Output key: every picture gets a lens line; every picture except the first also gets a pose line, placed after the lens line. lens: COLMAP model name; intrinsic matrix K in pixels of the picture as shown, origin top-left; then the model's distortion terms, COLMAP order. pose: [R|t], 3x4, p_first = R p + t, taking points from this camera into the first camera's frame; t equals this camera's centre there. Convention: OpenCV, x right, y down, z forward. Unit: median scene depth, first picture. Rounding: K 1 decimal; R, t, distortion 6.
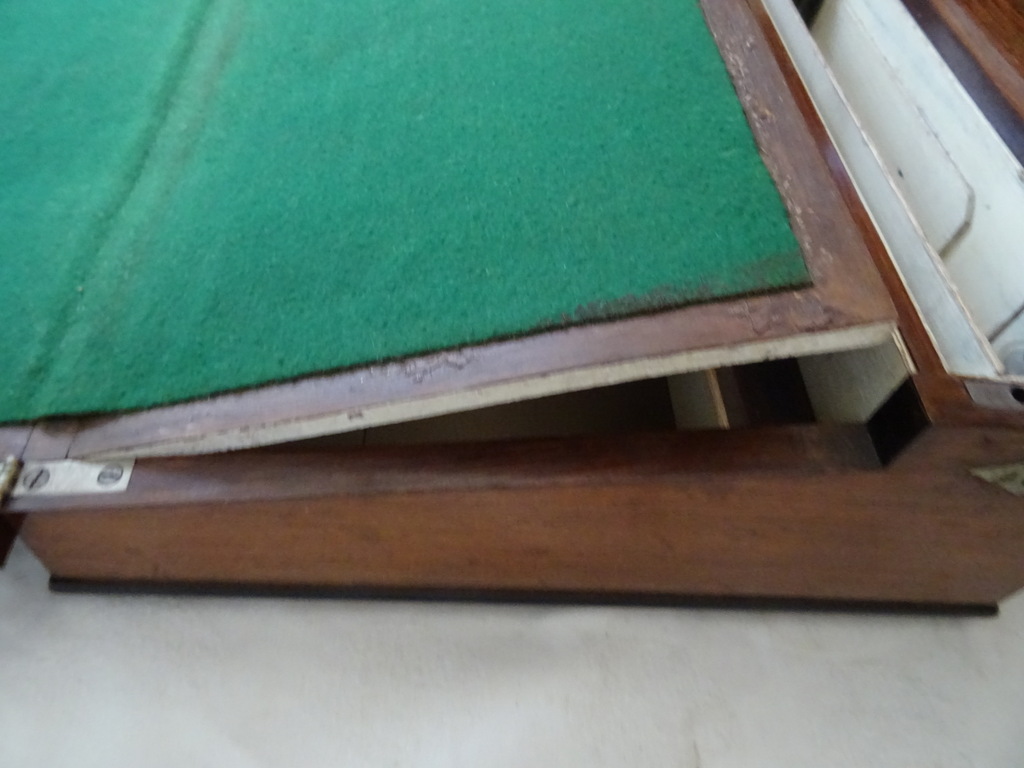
lens RADIAL K [[758.9, 0, 513.3], [0, 758.9, 370.5], [0, 0, 1]] dist [0.022610, -0.002257]
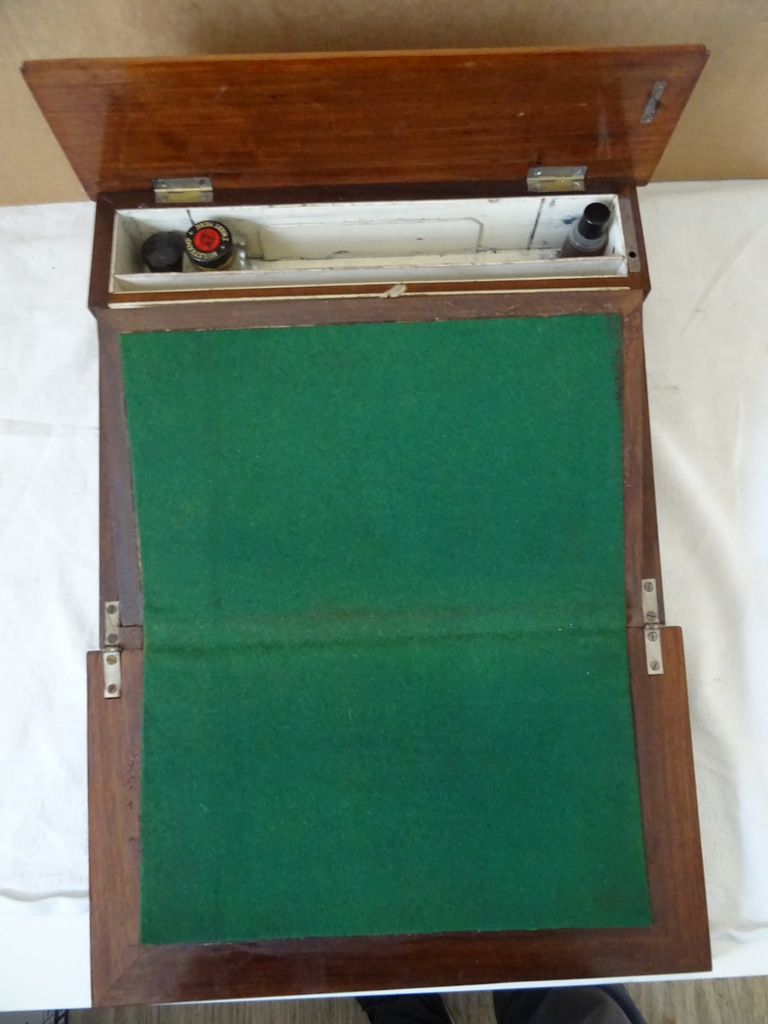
lens RADIAL K [[728.5, 0, 387.2], [0, 728.5, 504.4], [0, 0, 1]] dist [-0.001074, -0.005411]
pose [[-0.006627, -0.990253, 0.139124, -0.560917], [0.777867, 0.082323, 0.623013, -2.027548], [-0.628394, 0.112348, 0.769739, -0.358076]]
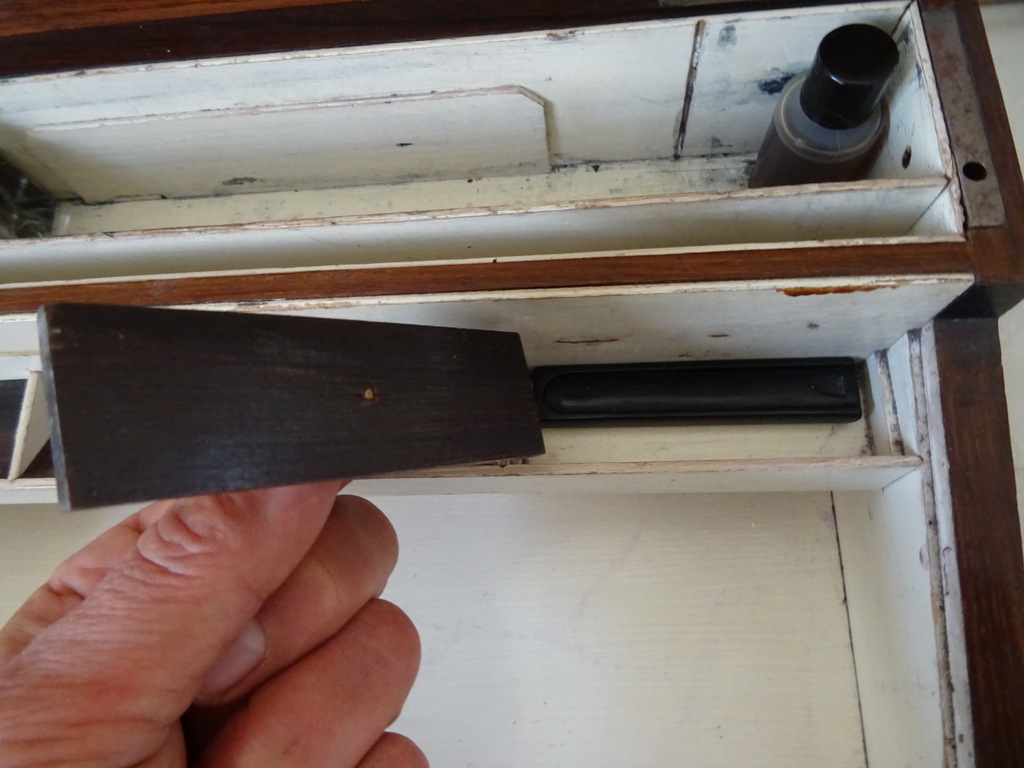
lens RADIAL K [[725.0, 0, 513.2], [0, 725.0, 380.3], [0, 0, 1]] dist [-0.008936, -0.004084]
pose [[0.014033, -0.985790, 0.167396, 0.223439], [0.844722, 0.101266, 0.525537, -0.776688], [-0.535021, 0.134029, 0.834140, 0.537097]]
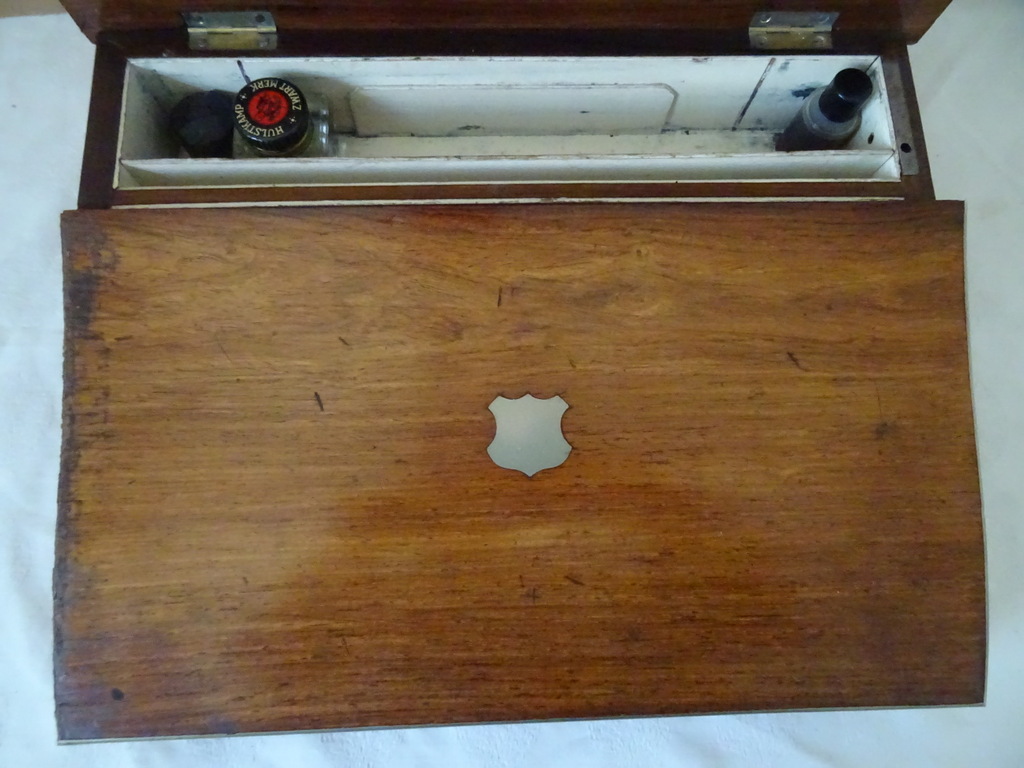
lens RADIAL K [[728.5, 0, 512.9], [0, 728.5, 379.1], [0, 0, 1]] dist [-0.001074, -0.005411]
pose [[0.003135, -0.994427, 0.105382, -0.100974], [0.753938, 0.071580, 0.653034, -1.648044], [-0.656938, 0.077405, 0.749961, 0.290352]]
